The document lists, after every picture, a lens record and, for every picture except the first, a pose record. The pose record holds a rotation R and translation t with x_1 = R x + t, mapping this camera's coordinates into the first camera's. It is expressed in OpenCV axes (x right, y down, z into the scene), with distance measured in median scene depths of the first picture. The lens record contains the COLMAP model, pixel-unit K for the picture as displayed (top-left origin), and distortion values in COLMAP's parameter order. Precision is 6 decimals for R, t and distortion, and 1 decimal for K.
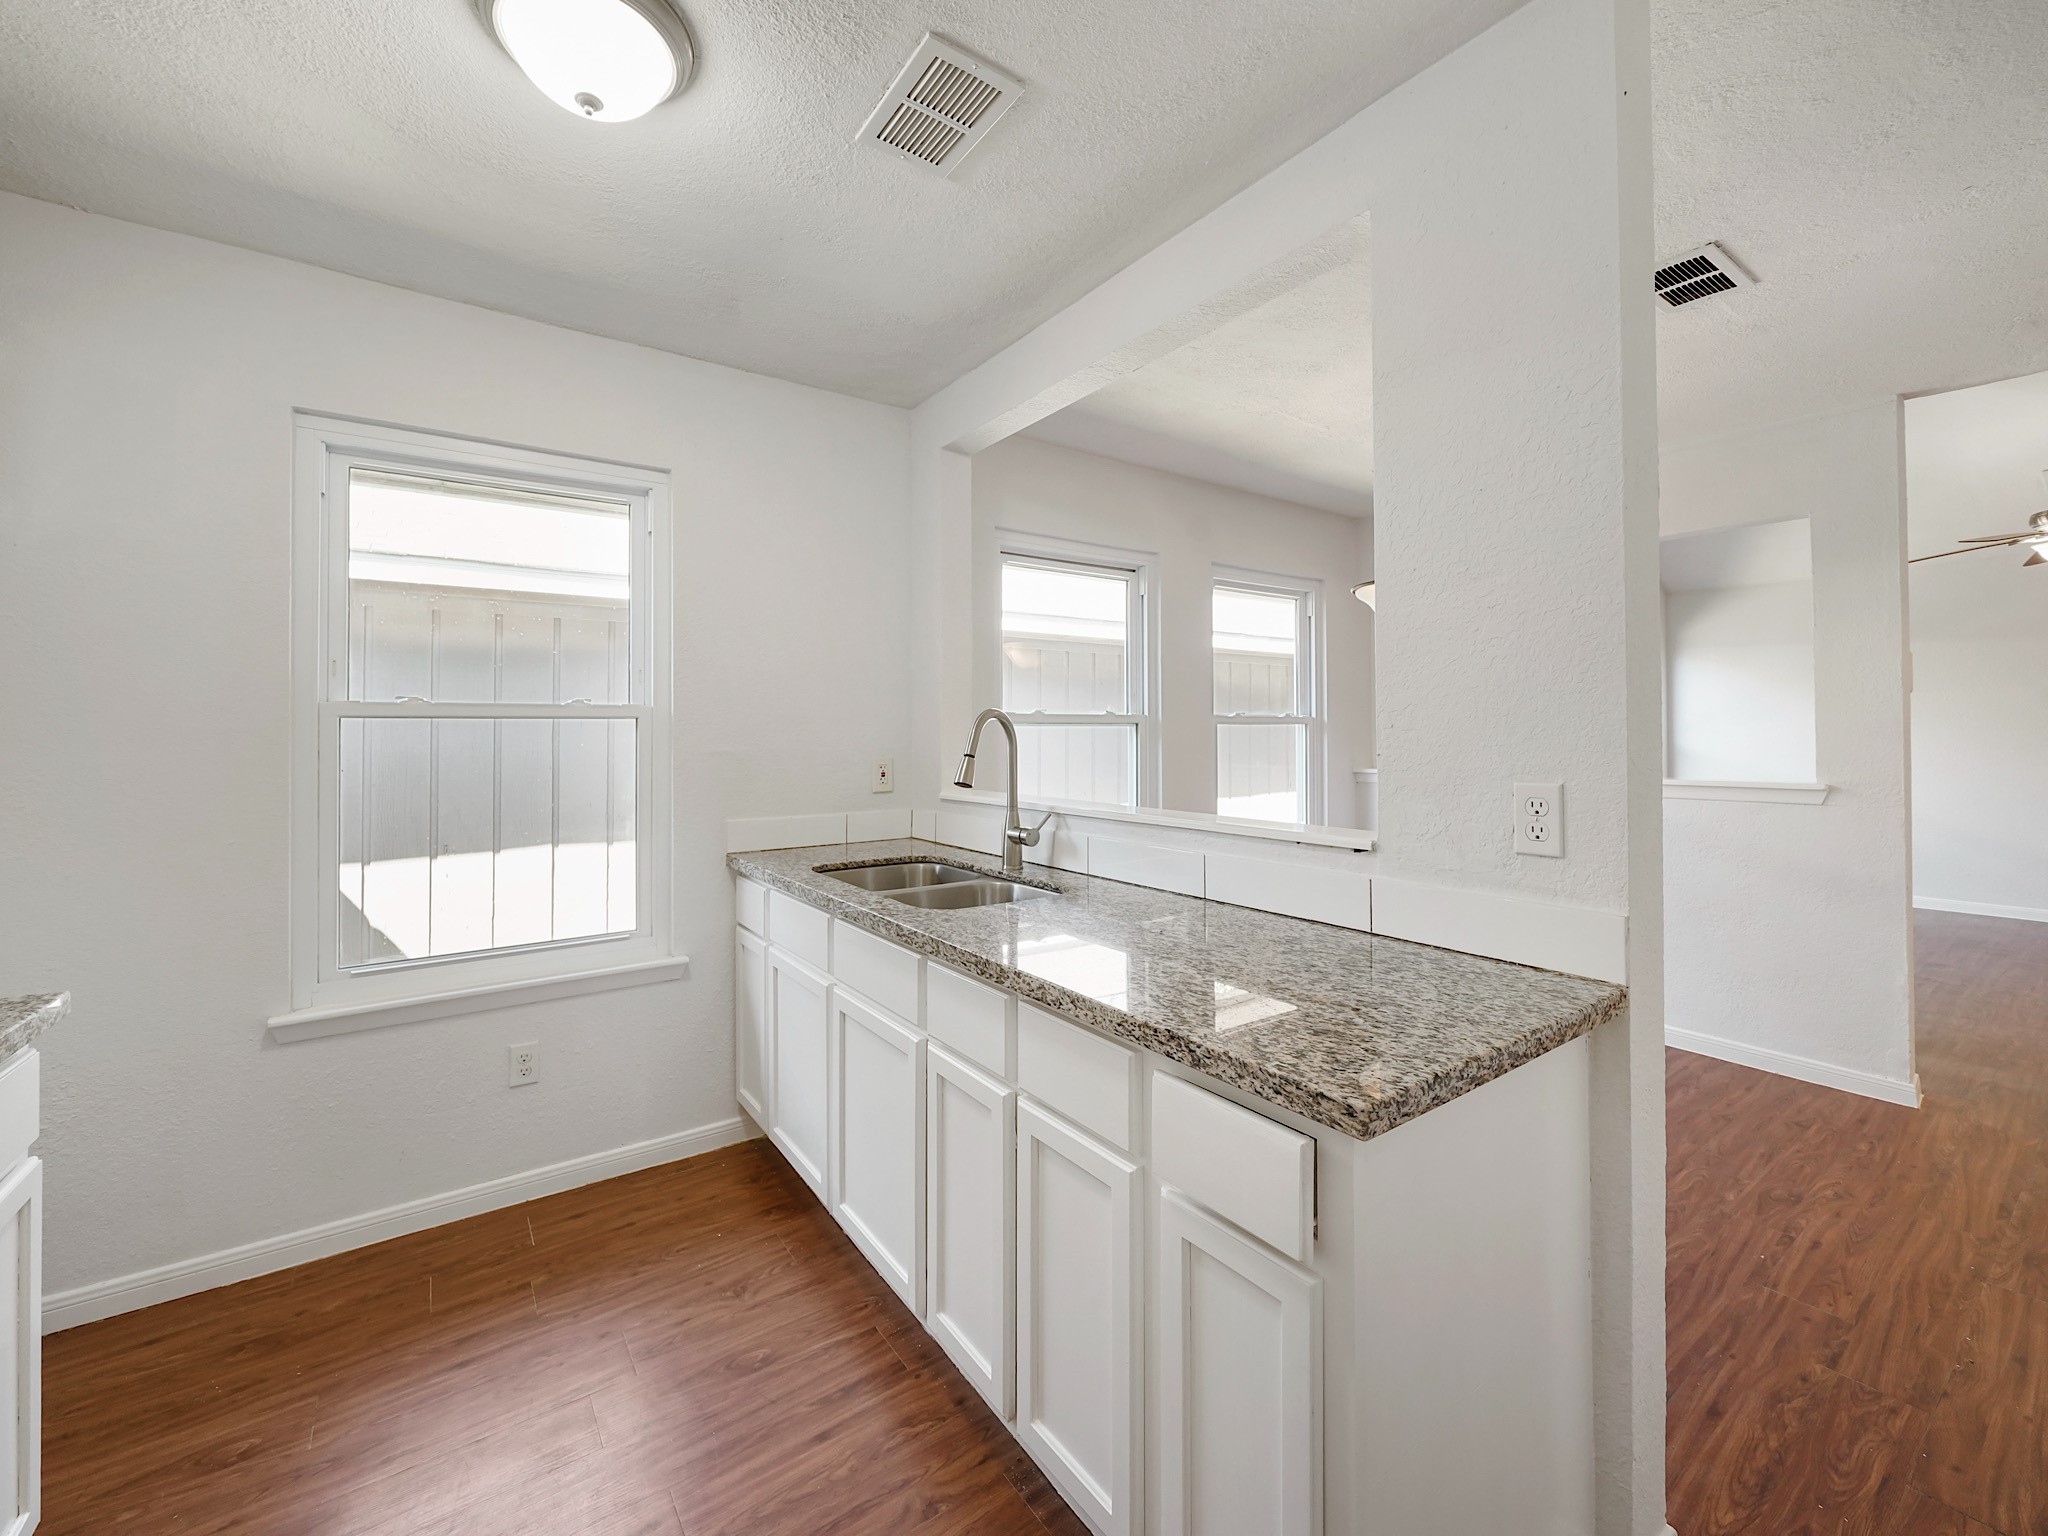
lens RADIAL K [[832.1, 0, 1017.2], [0, 832.1, 719.7], [0, 0, 1]] dist [0.014306, -0.003423]
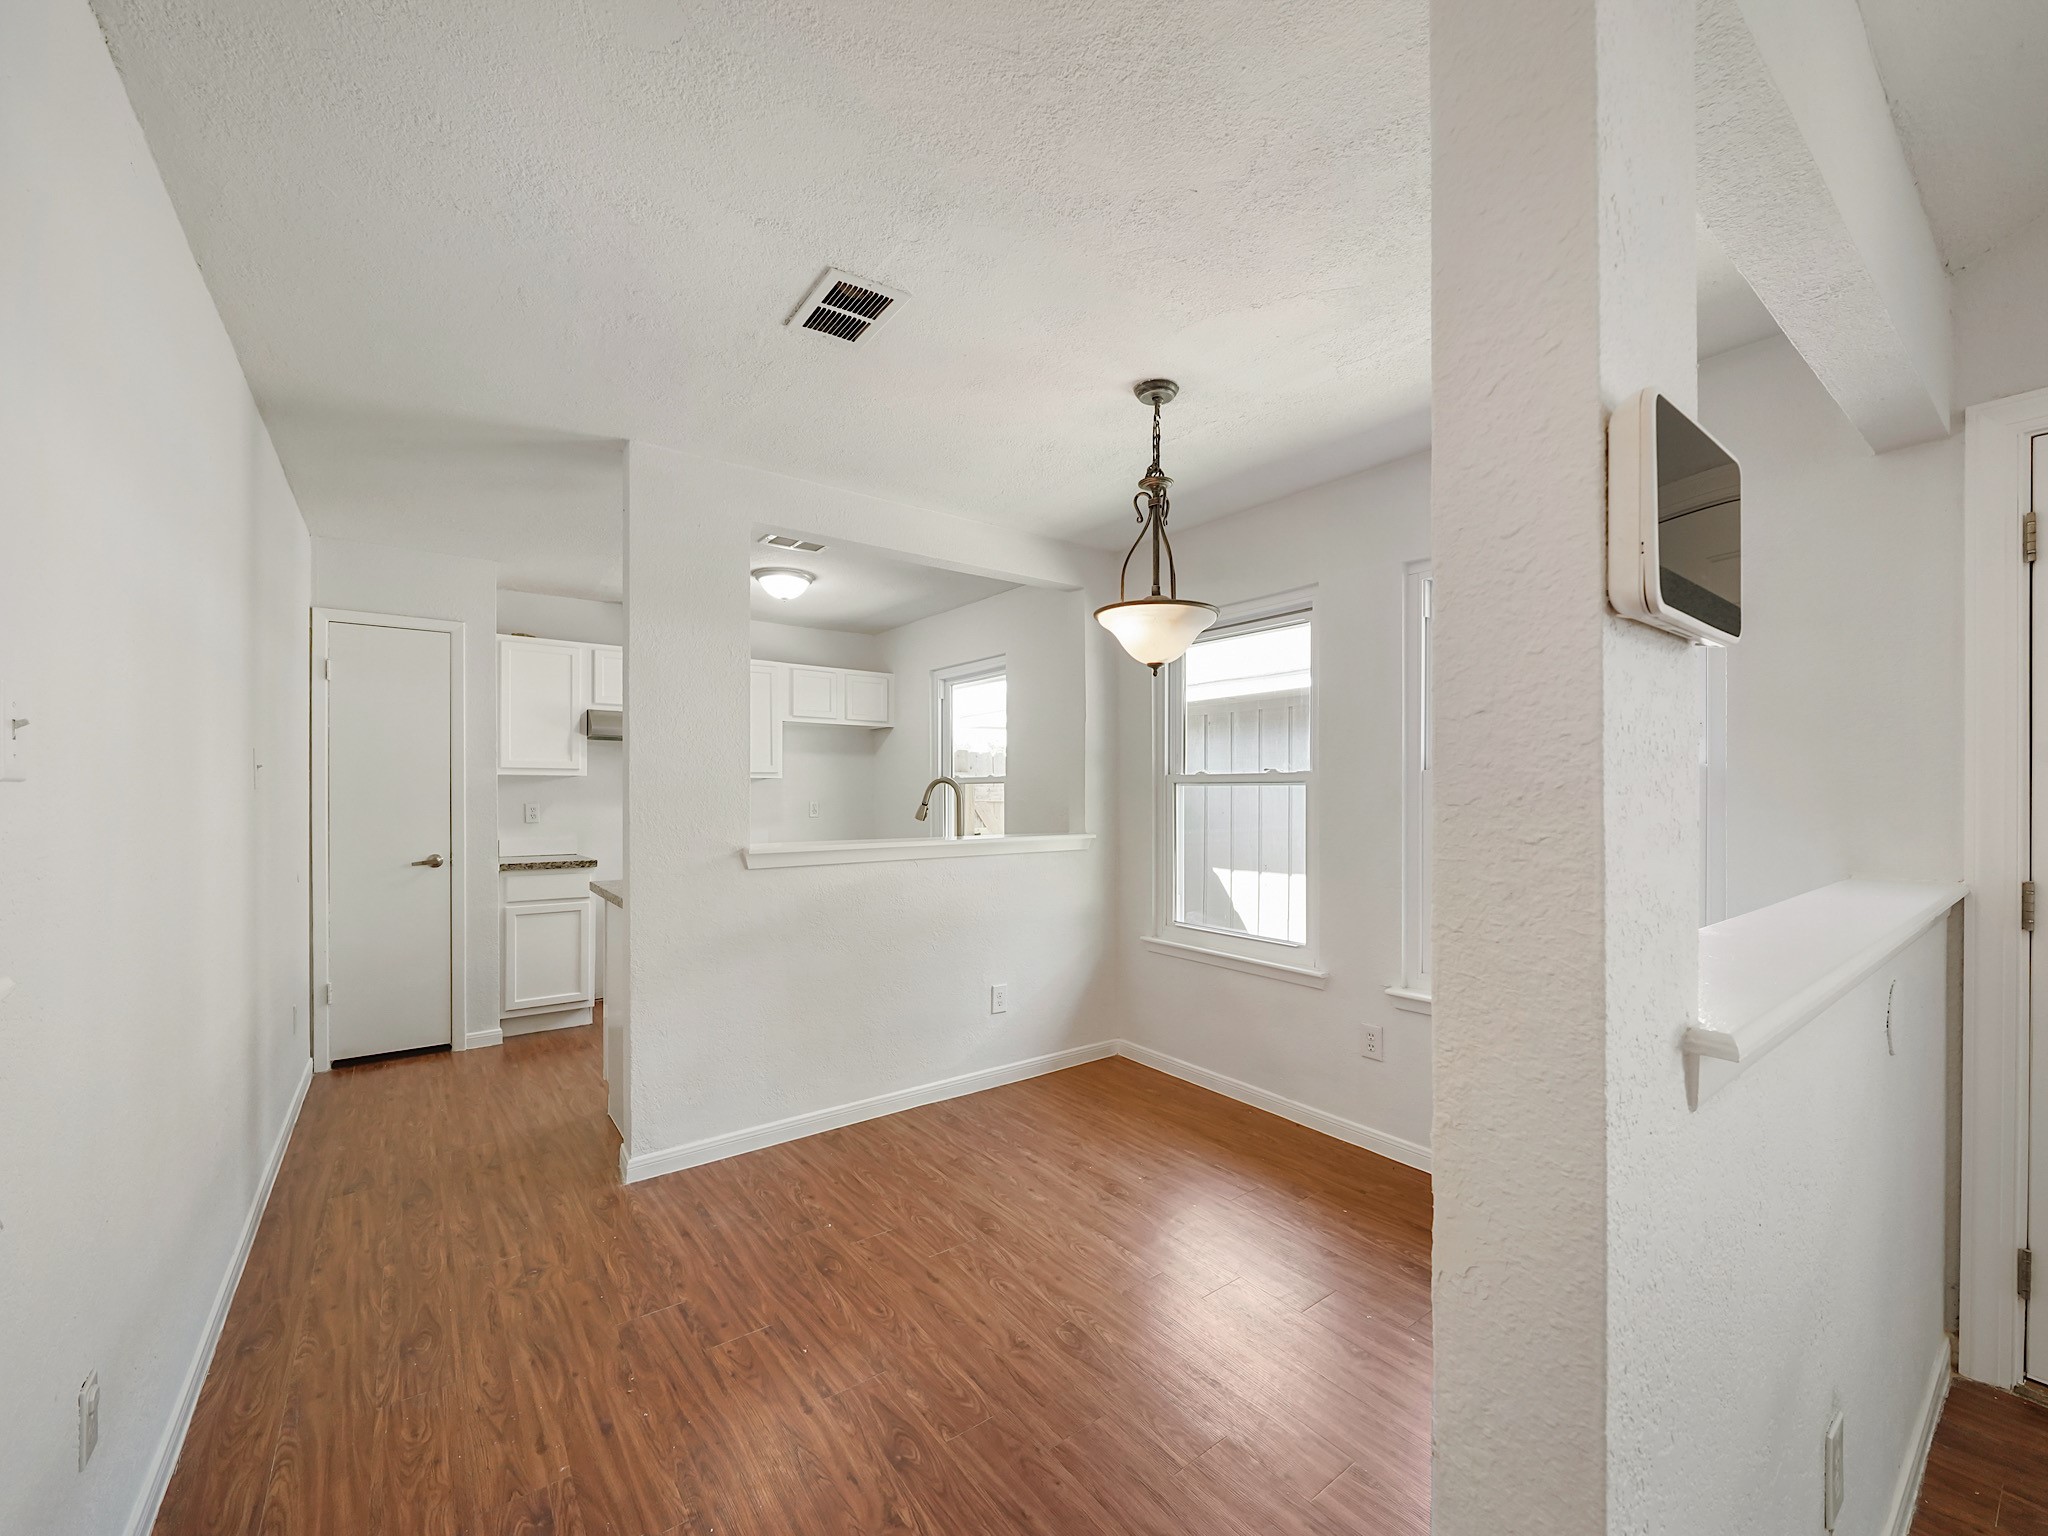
lens RADIAL K [[799.7, 0, 1021.0], [0, 799.7, 778.8], [0, 0, 1]] dist [-0.002399, -0.000261]
pose [[0.030424, -0.013566, -0.999445, 1.435890], [0.011833, 0.999843, -0.013211, 0.014128], [0.999467, -0.011424, 0.030580, 0.980524]]
